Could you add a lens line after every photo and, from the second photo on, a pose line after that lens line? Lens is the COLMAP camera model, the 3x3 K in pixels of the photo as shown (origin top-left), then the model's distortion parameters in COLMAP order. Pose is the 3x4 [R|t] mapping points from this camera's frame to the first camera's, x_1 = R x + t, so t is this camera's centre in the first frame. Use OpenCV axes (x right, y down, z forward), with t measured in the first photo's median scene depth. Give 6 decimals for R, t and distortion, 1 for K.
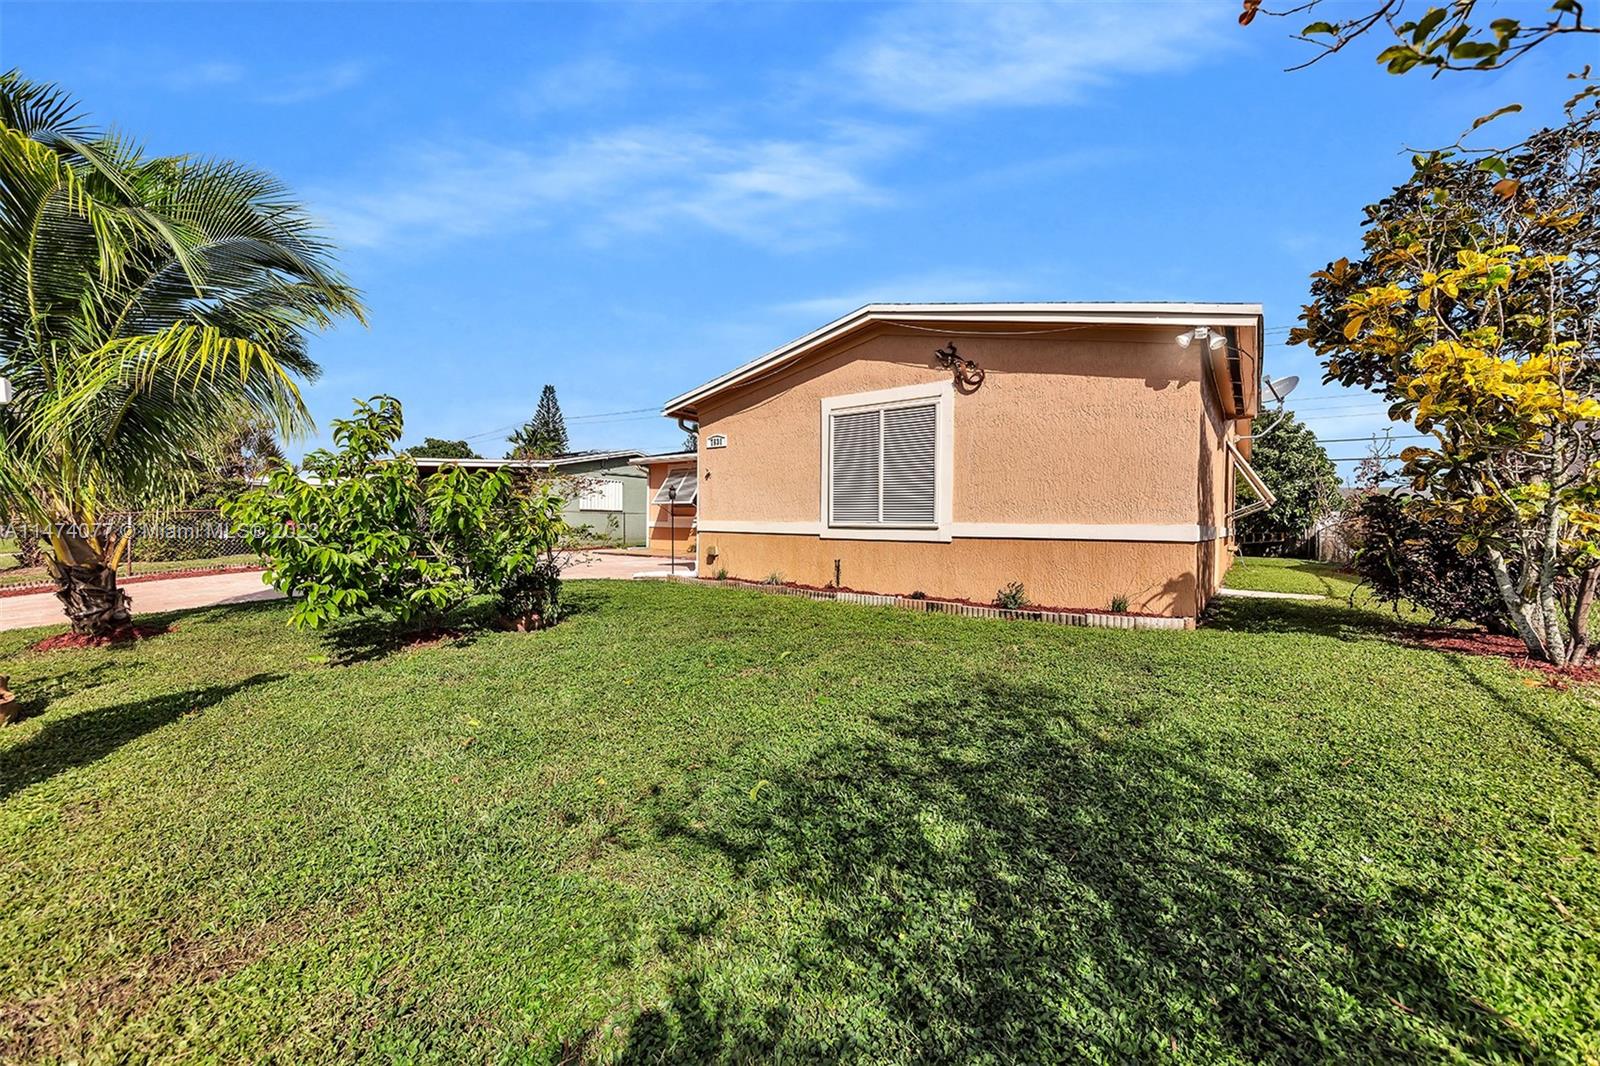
lens RADIAL K [[607.8, 0, 796.4], [0, 607.8, 530.7], [0, 0, 1]] dist [-0.010729, -0.000458]
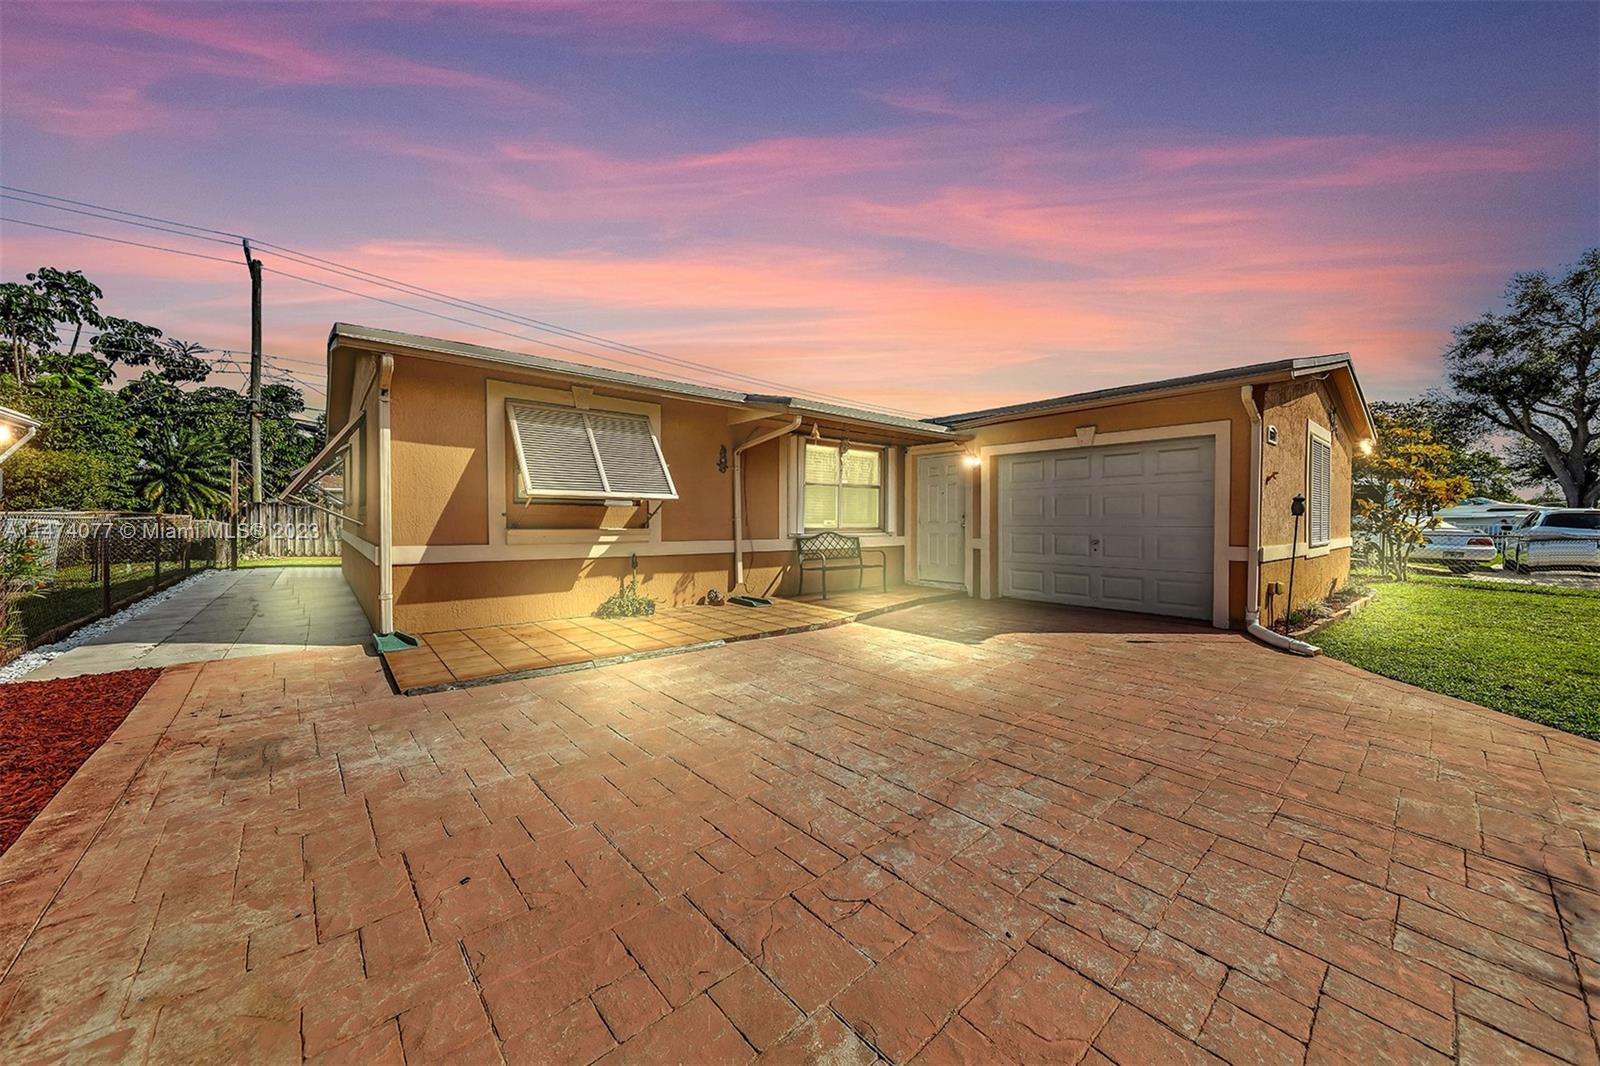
lens RADIAL K [[577.1, 0, 795.2], [0, 577.1, 525.7], [0, 0, 1]] dist [0.005472, 0.000588]
pose [[0.215180, -0.017420, 0.976419, -1.208200], [0.007110, 0.999842, 0.016271, -0.073527], [-0.976549, 0.003442, 0.215270, 1.856468]]
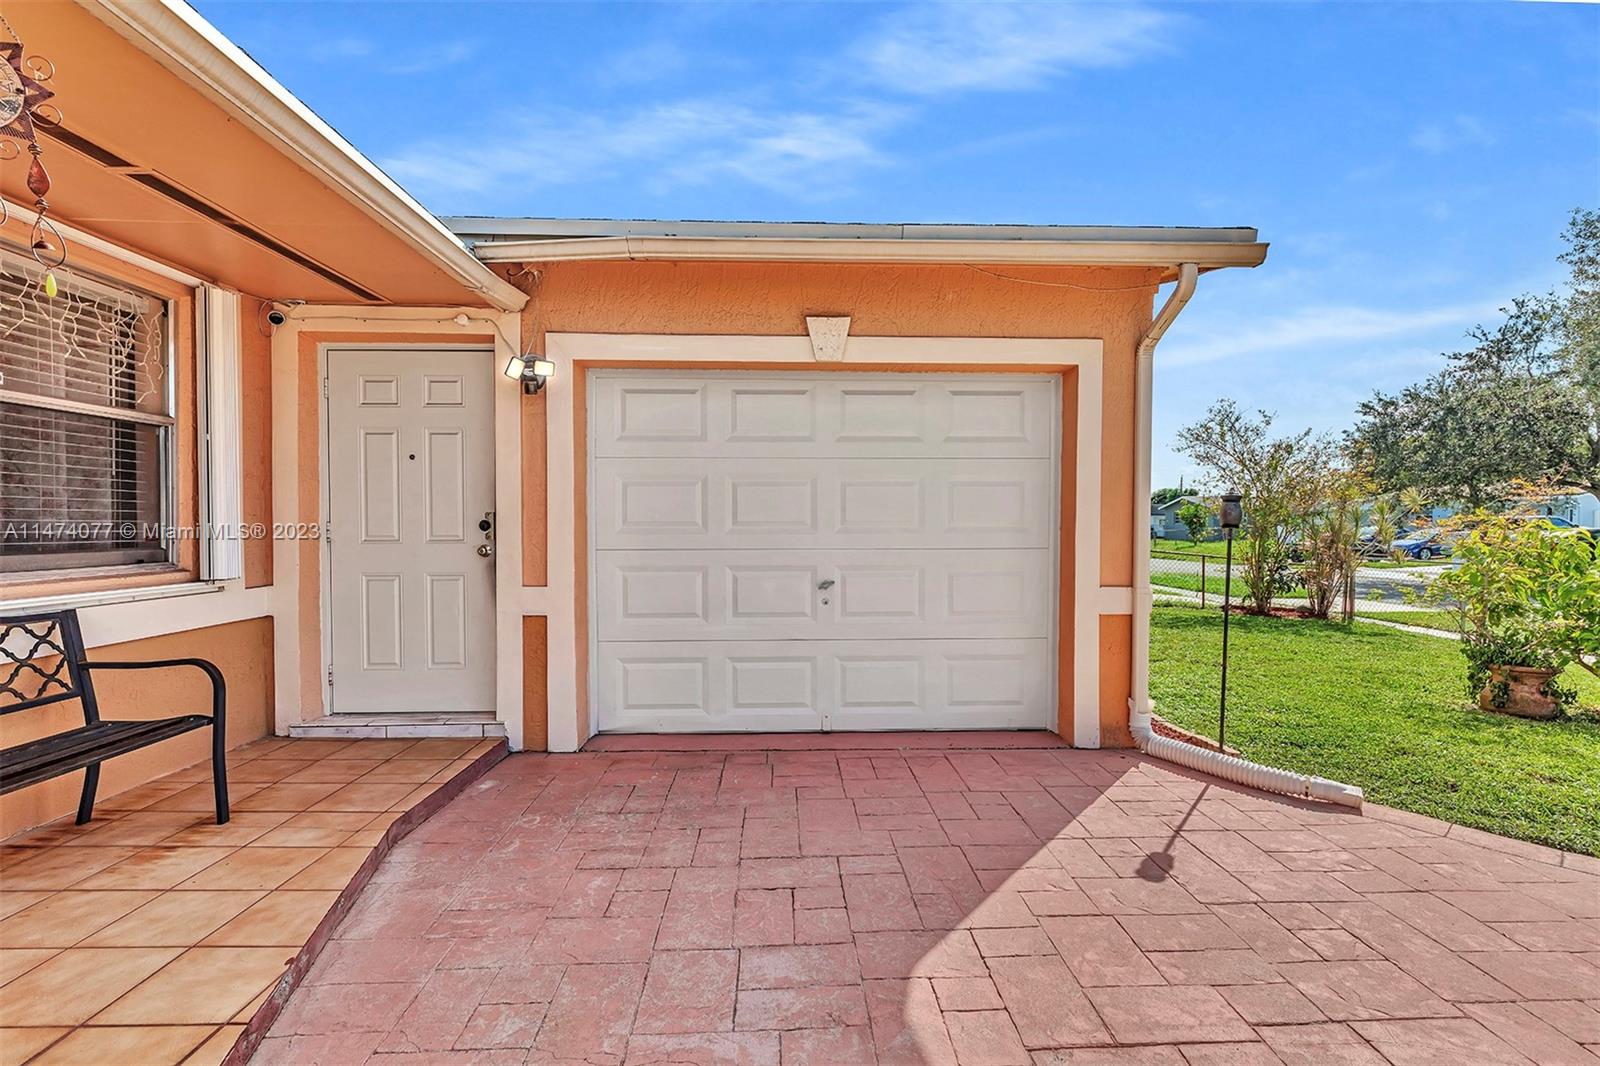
lens RADIAL K [[734.2, 0, 806.7], [0, 734.2, 539.4], [0, 0, 1]] dist [0.002143, 0.000001]
pose [[-0.639373, -0.022887, 0.768556, -0.491457], [-0.001549, 0.999593, 0.028479, -0.076185], [-0.768895, 0.017018, -0.639148, 1.943240]]
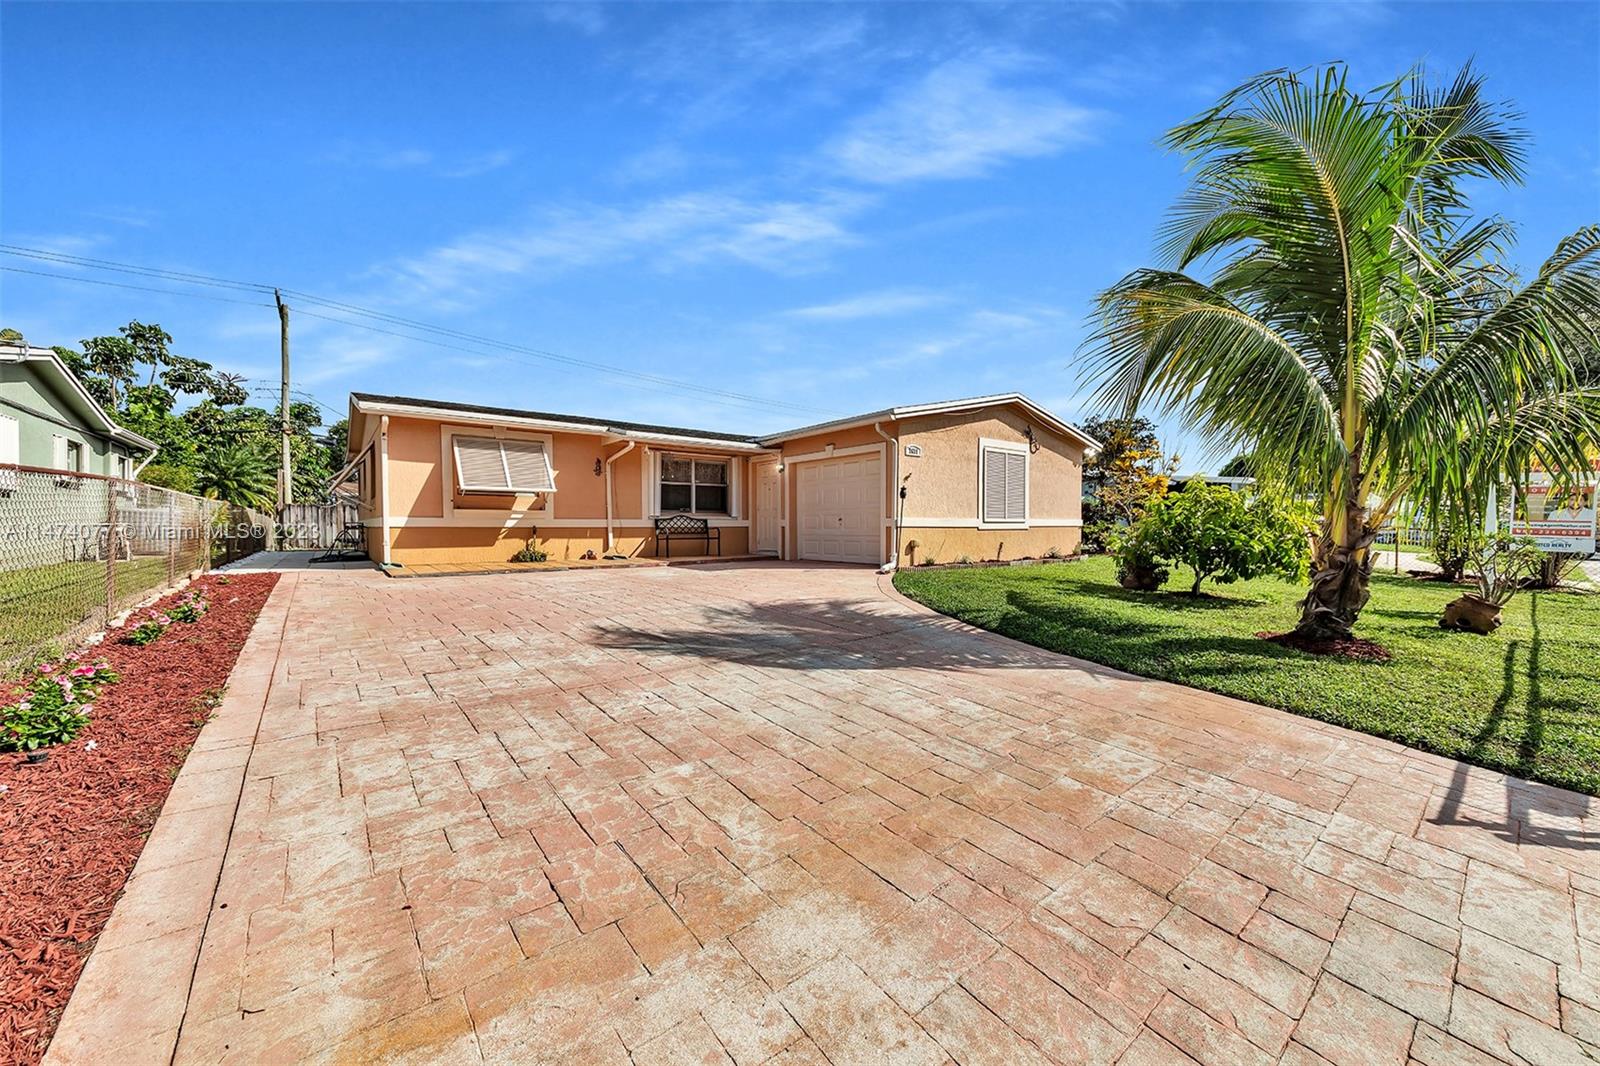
lens RADIAL K [[607.8, 0, 811.0], [0, 607.8, 540.7], [0, 0, 1]] dist [-0.010729, -0.000458]
pose [[0.226586, -0.032616, 0.973445, -1.761744], [0.013158, 0.999450, 0.030425, -0.013872], [-0.973902, 0.005915, 0.226891, 1.226404]]
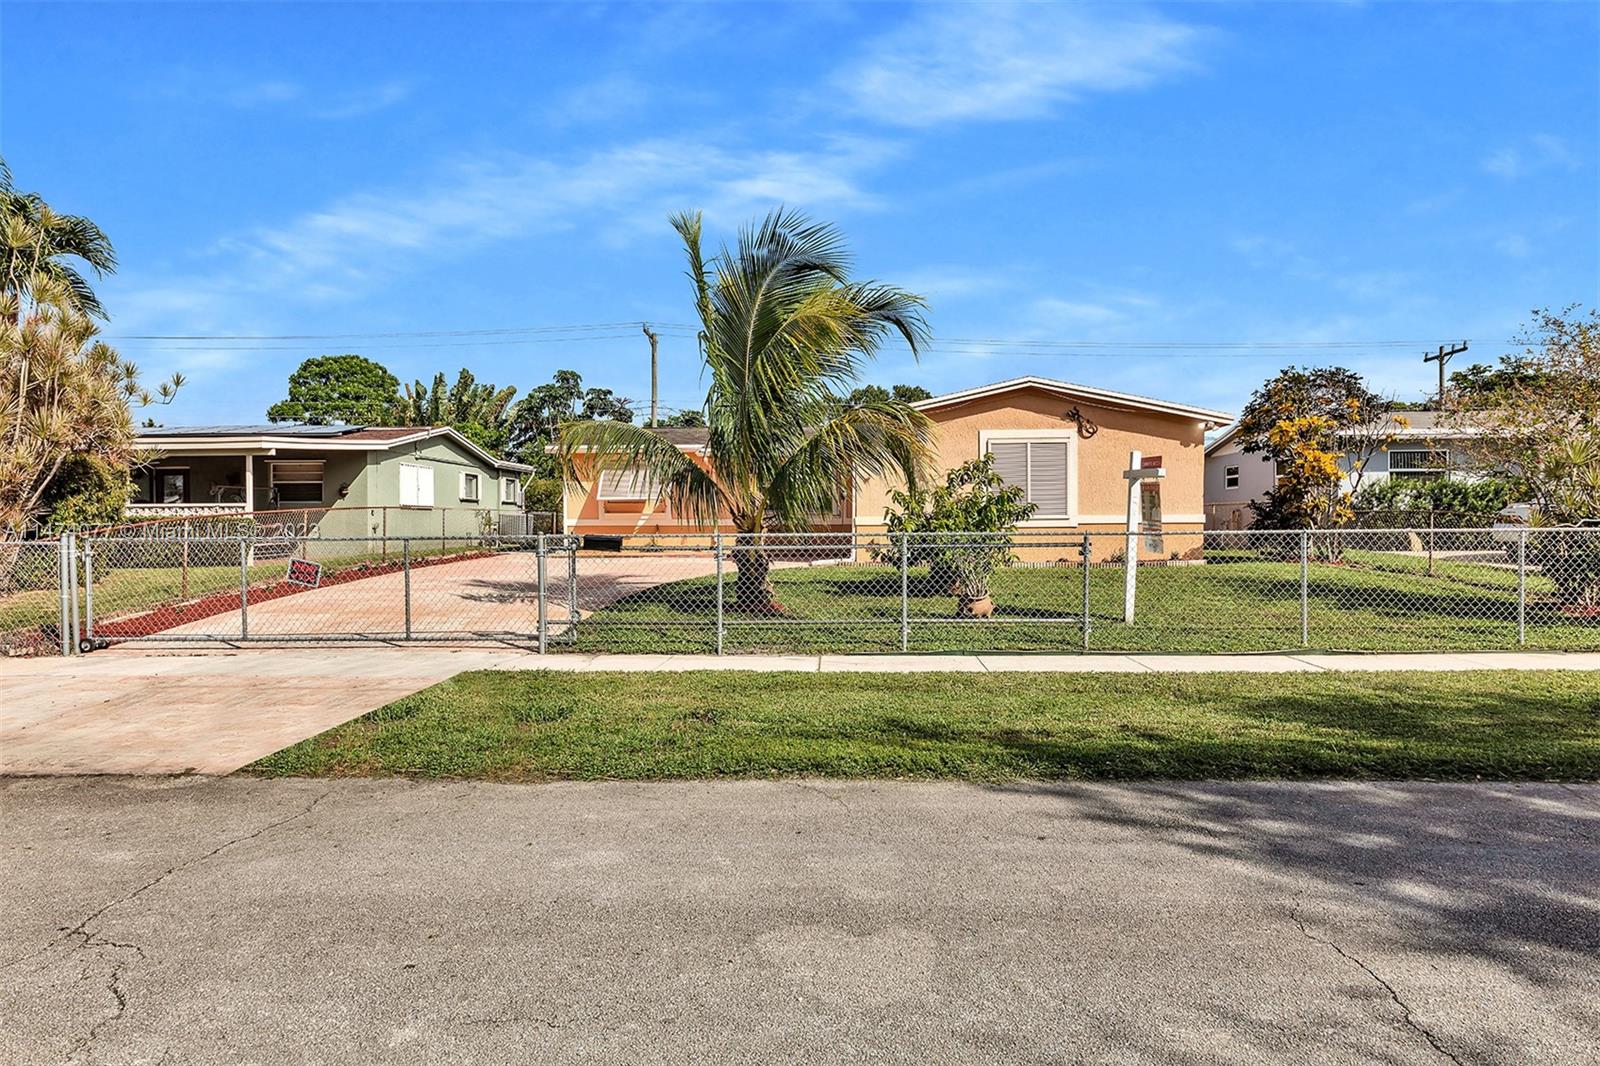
lens RADIAL K [[901.1, 0, 801.8], [0, 901.1, 540.6], [0, 0, 1]] dist [-0.003435, -0.001102]
pose [[0.816948, -0.029577, 0.575952, -1.765718], [0.021903, 0.999555, 0.020262, -0.010003], [-0.576295, -0.003938, 0.817233, -0.575211]]
